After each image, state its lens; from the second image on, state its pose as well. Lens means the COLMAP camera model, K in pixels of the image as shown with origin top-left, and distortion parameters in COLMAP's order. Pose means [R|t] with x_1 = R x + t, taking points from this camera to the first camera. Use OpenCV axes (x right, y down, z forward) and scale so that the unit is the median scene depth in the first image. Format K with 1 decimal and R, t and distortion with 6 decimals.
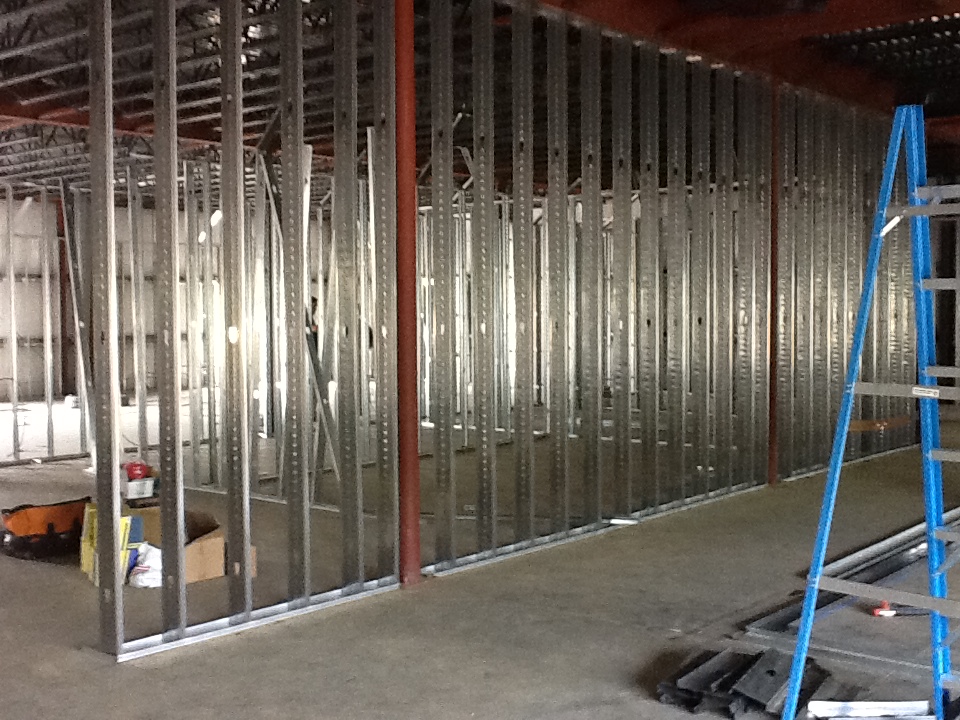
lens RADIAL K [[1126.0, 0, 479.2], [0, 1126.0, 339.7], [0, 0, 1]] dist [-0.055358, -0.008941]
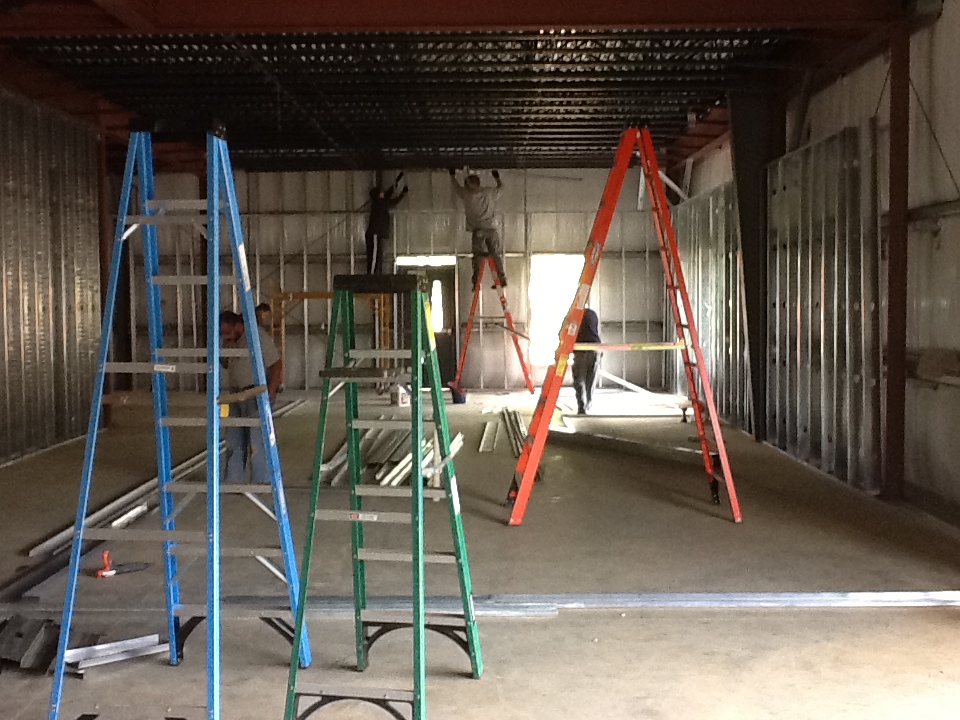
lens RADIAL K [[1126.0, 0, 479.2], [0, 1126.0, 339.7], [0, 0, 1]] dist [-0.055358, -0.008941]
pose [[0.754972, -0.023093, 0.655350, -0.086300], [0.018714, 0.999731, 0.013669, 0.002997], [-0.655490, 0.001944, 0.755202, -0.095984]]
